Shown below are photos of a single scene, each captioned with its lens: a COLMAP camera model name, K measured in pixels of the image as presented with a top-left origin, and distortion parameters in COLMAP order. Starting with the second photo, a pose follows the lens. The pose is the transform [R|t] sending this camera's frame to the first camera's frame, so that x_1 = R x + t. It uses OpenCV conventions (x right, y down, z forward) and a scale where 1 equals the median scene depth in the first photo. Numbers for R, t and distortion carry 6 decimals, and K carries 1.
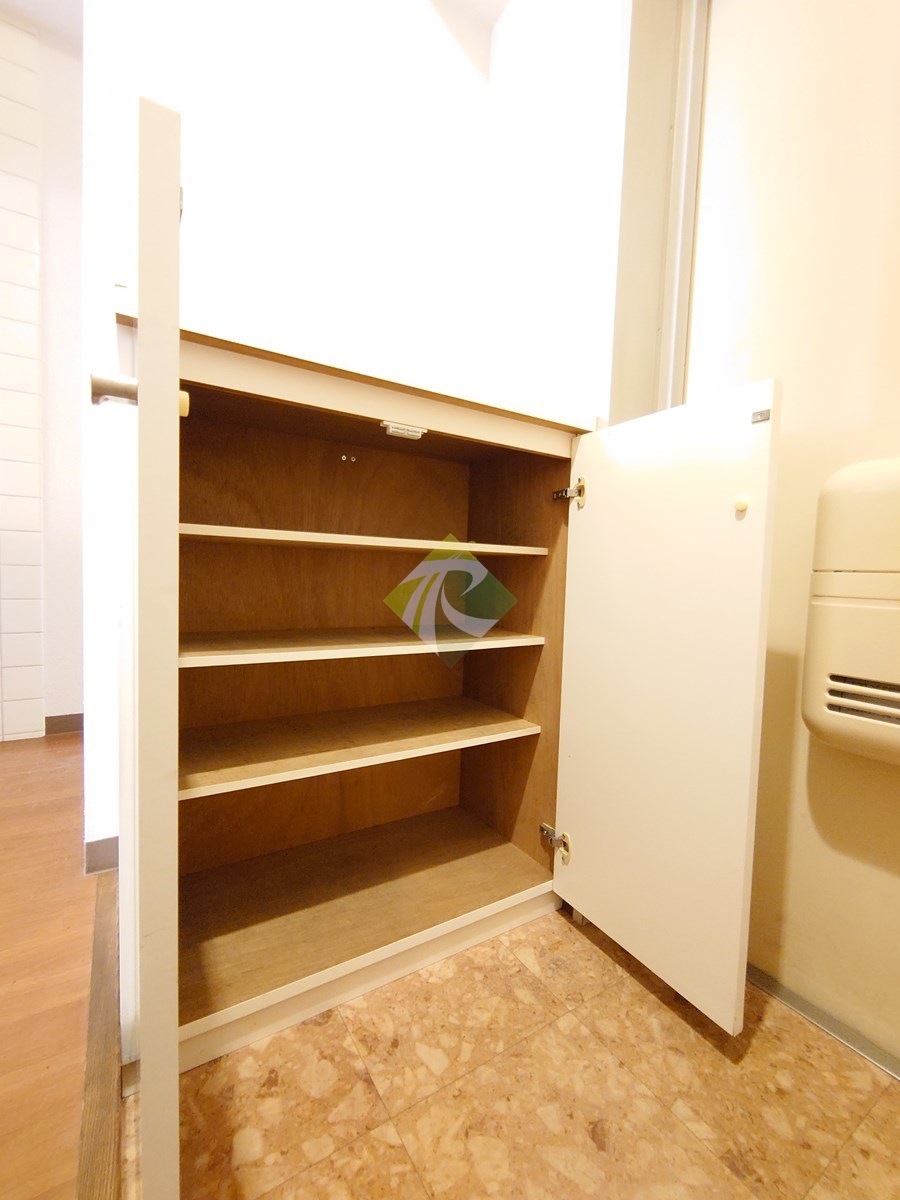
lens RADIAL K [[515.4, 0, 451.5], [0, 515.4, 601.7], [0, 0, 1]] dist [0.000615, -0.001237]
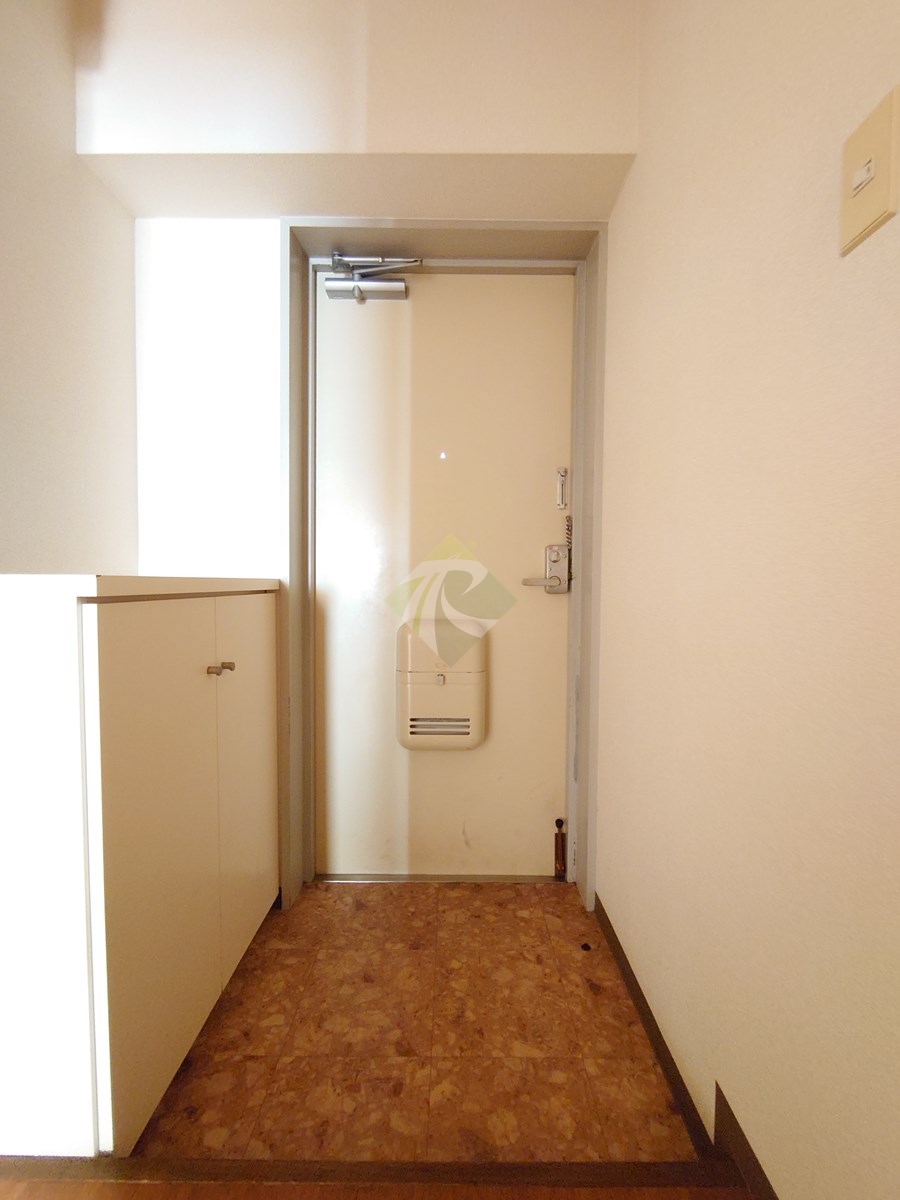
lens RADIAL K [[515.4, 0, 449.4], [0, 515.4, 599.8], [0, 0, 1]] dist [0.000615, -0.001237]
pose [[0.537975, -0.048724, 0.841552, -1.108644], [0.057622, 0.998119, 0.020953, -0.443692], [-0.840989, 0.037220, 0.539770, -0.388473]]
